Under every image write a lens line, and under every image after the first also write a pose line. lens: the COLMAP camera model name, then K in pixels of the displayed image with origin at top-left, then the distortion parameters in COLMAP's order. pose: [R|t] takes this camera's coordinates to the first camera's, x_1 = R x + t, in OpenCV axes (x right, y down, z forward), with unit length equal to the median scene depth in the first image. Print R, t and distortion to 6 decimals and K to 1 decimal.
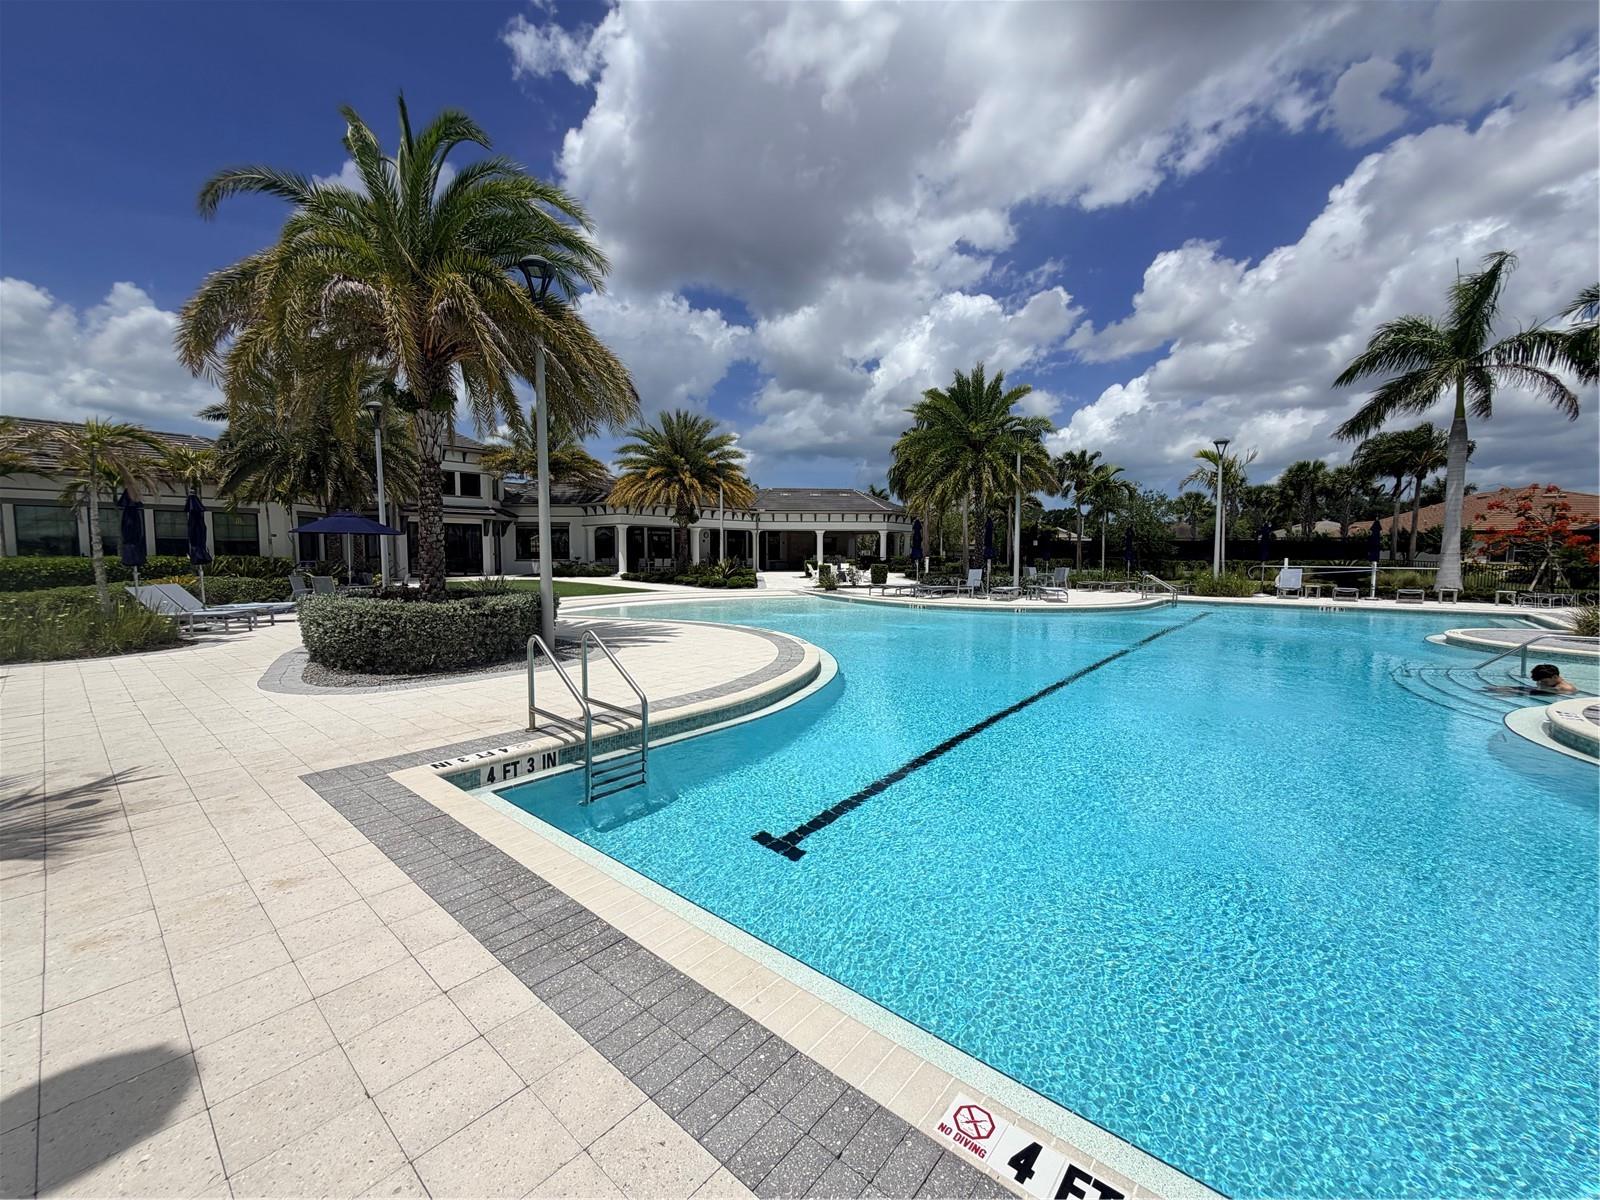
lens RADIAL K [[639.5, 0, 789.1], [0, 639.5, 600.2], [0, 0, 1]] dist [0.000409, 0.001265]
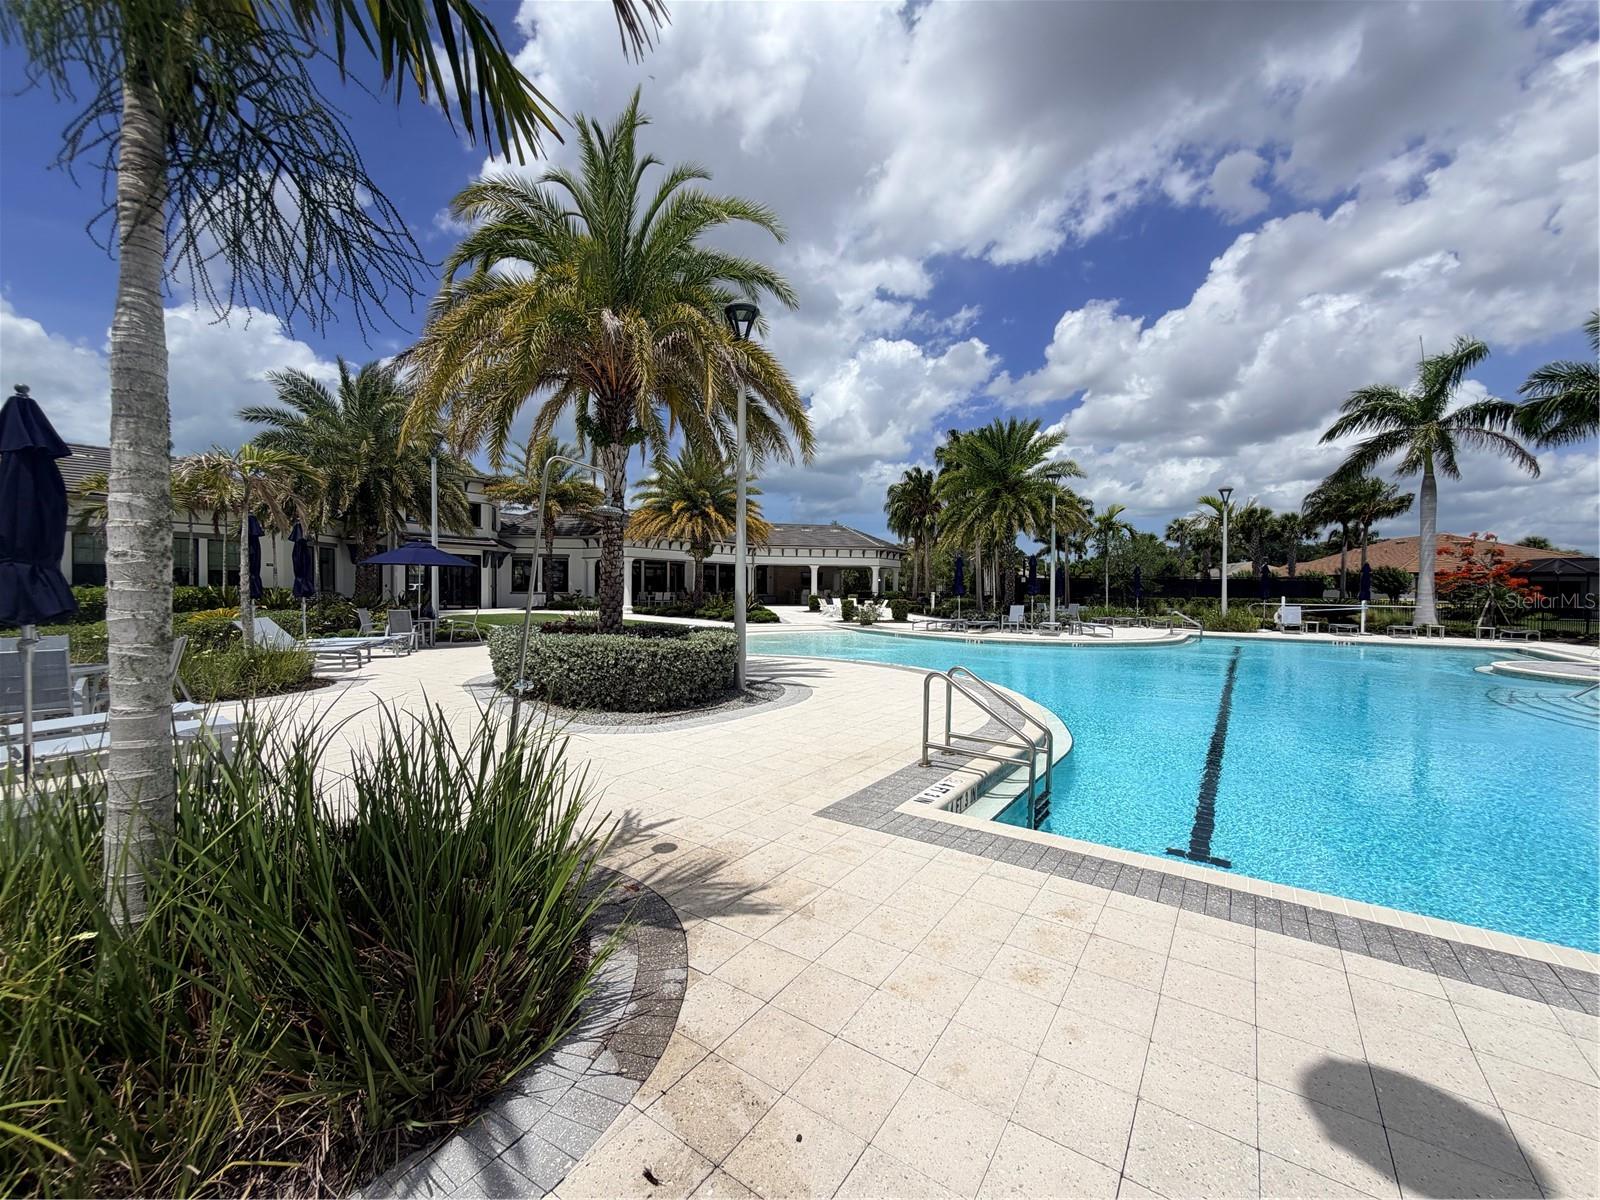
lens RADIAL K [[639.5, 0, 776.6], [0, 639.5, 617.8], [0, 0, 1]] dist [0.000409, 0.001265]
pose [[0.994770, 0.002914, 0.102094, -0.130249], [-0.000338, 0.999681, -0.025240, -0.000962], [-0.102135, 0.025074, 0.994454, 0.000863]]
